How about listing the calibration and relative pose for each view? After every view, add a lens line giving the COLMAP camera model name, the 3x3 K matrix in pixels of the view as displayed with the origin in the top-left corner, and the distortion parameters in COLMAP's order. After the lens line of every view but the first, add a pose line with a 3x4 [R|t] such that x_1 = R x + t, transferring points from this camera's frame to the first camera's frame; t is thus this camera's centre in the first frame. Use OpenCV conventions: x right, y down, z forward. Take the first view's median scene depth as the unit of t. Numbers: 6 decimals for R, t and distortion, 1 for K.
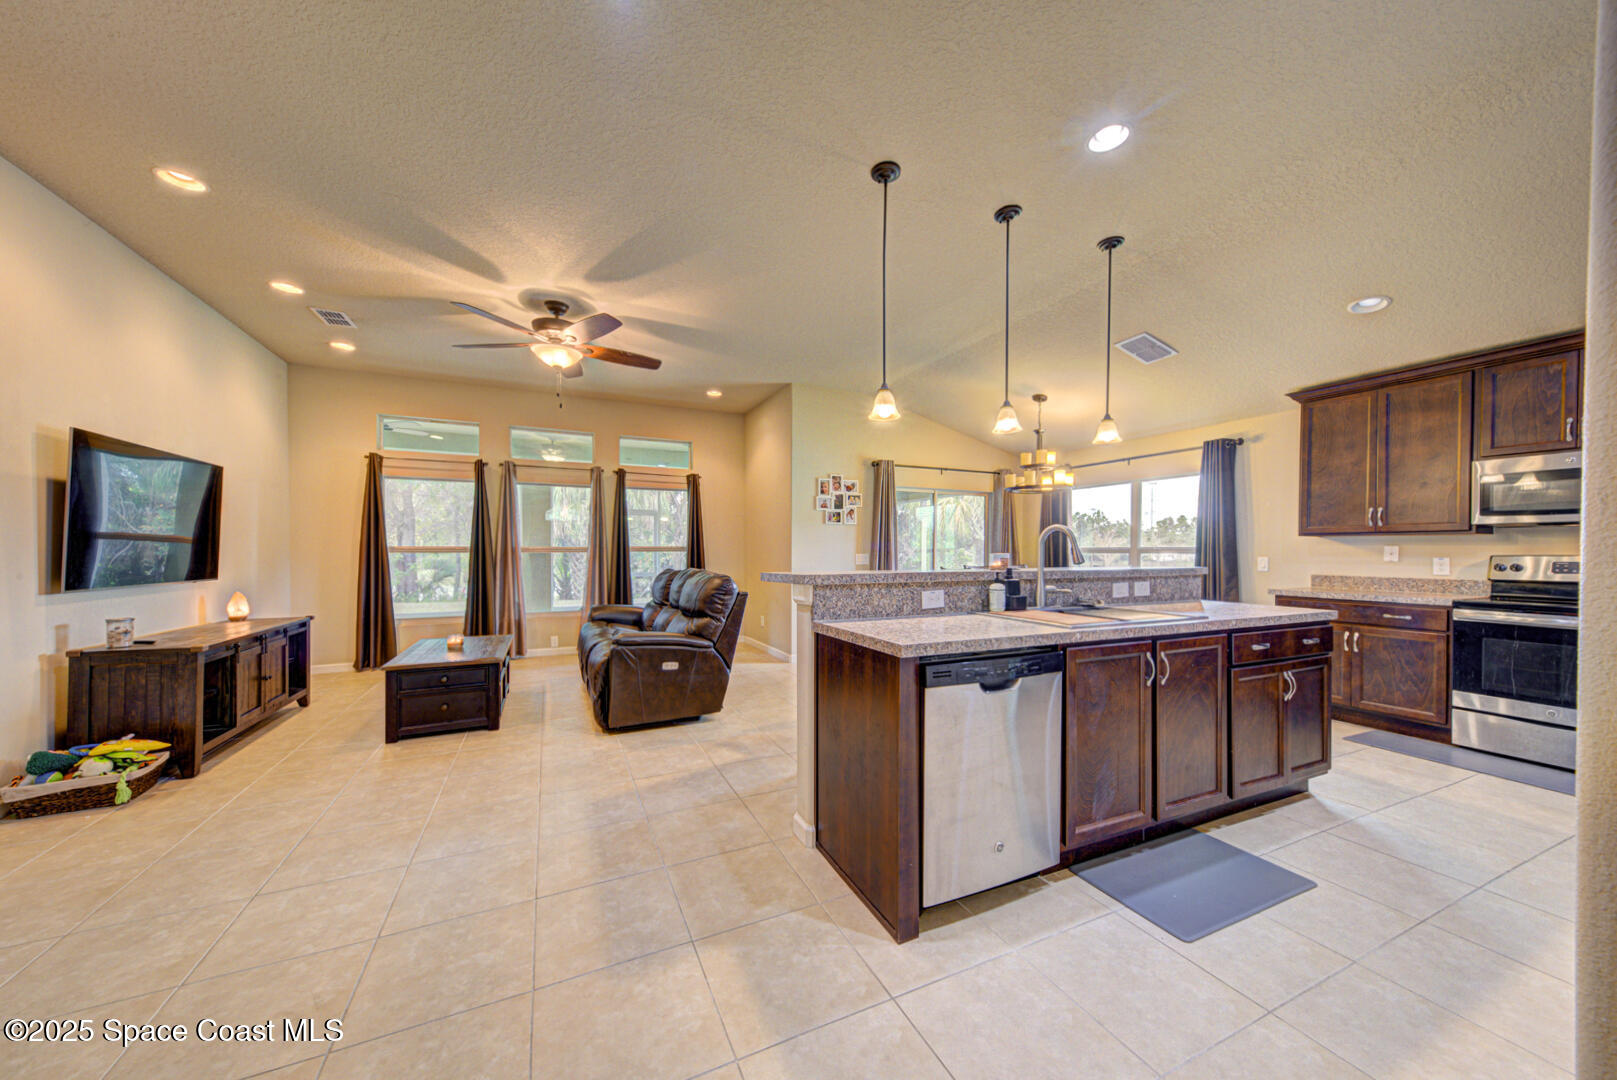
lens RADIAL K [[557.0, 0, 805.6], [0, 557.0, 553.9], [0, 0, 1]] dist [0.023443, -0.003898]
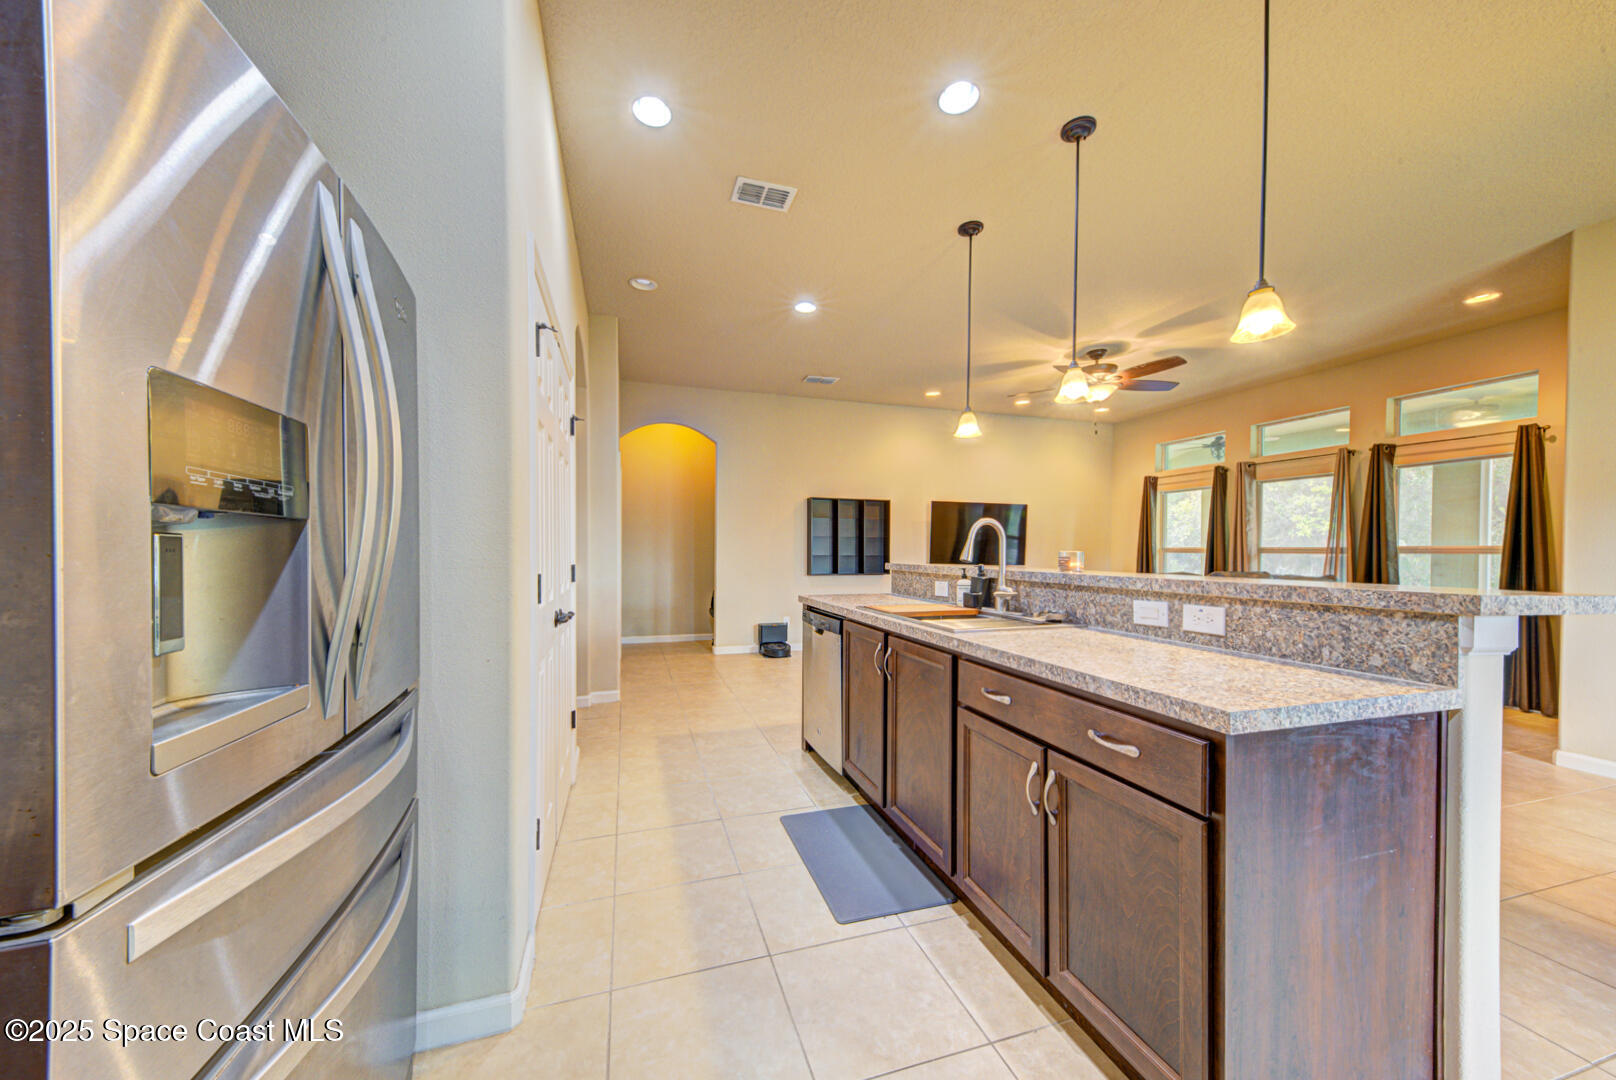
lens RADIAL K [[569.4, 0, 803.9], [0, 569.4, 553.0], [0, 0, 1]] dist [0.023256, -0.001901]
pose [[-0.129415, 0.003717, -0.991583, 0.950133], [-0.011990, 0.999914, 0.005313, 0.001779], [0.991518, 0.012577, -0.129360, 0.560058]]
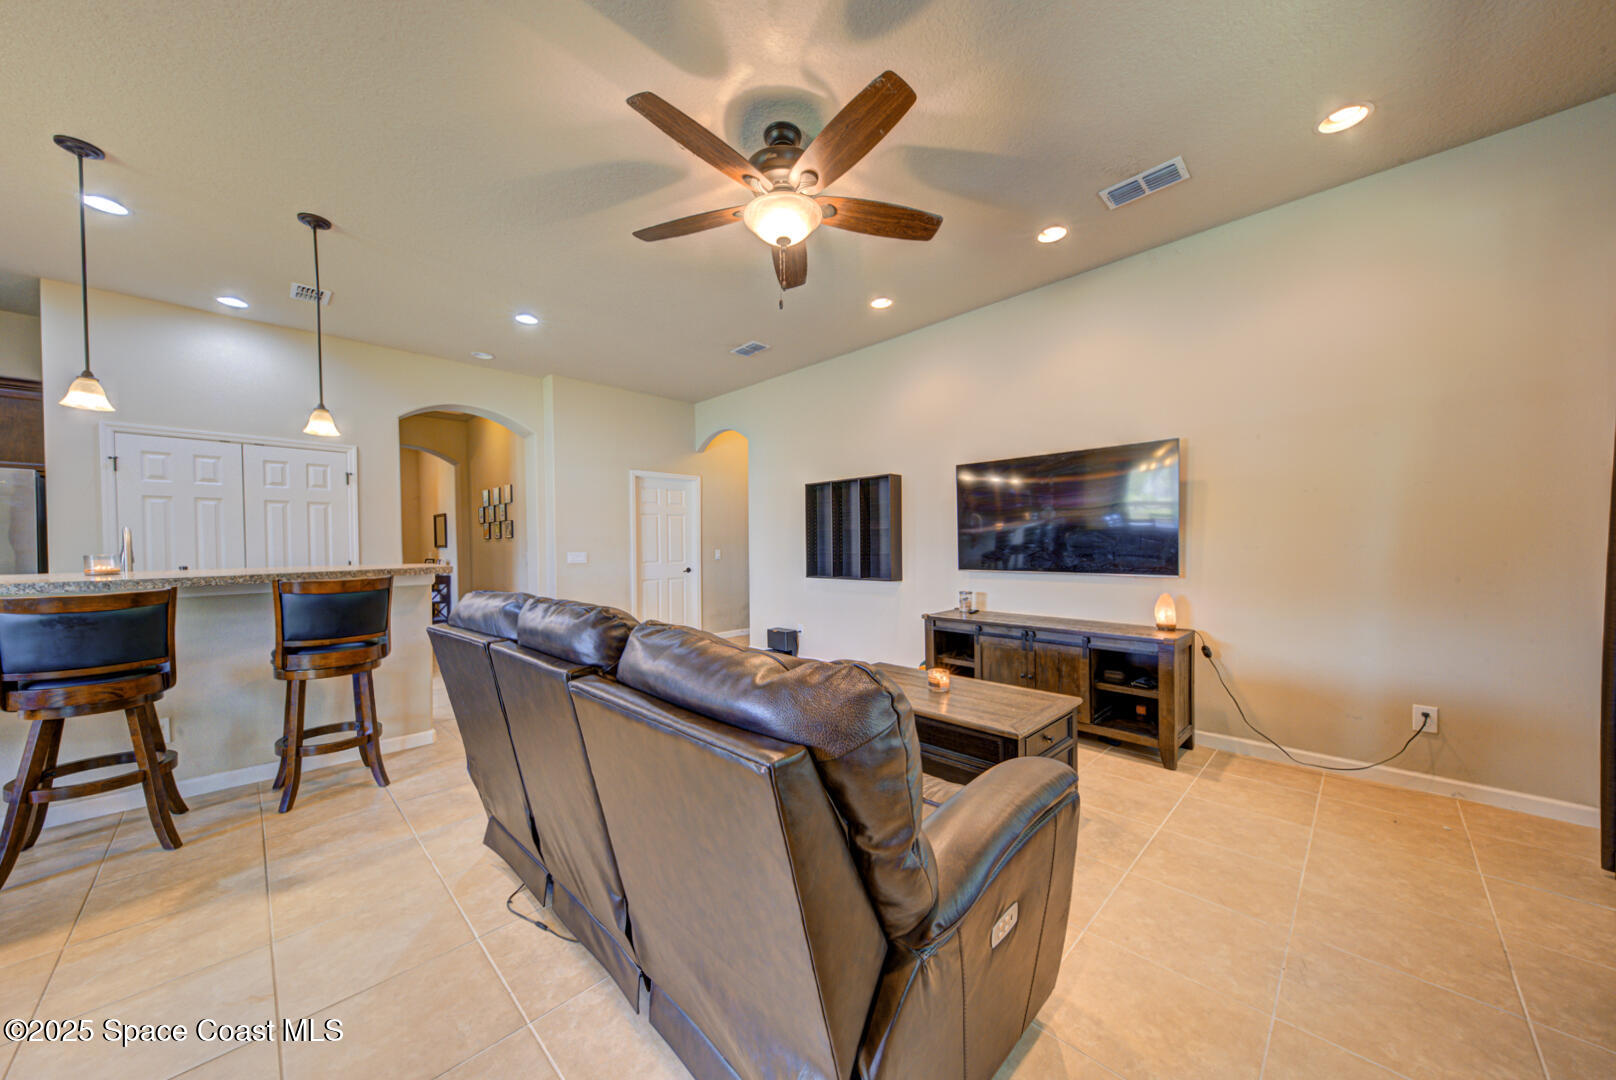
lens RADIAL K [[556.6, 0, 805.1], [0, 556.6, 555.6], [0, 0, 1]] dist [0.023443, -0.003898]
pose [[-0.939202, 0.014729, -0.343048, -0.269039], [0.006690, 0.999675, 0.024606, -0.009926], [0.343299, 0.020815, -0.938996, 1.678653]]
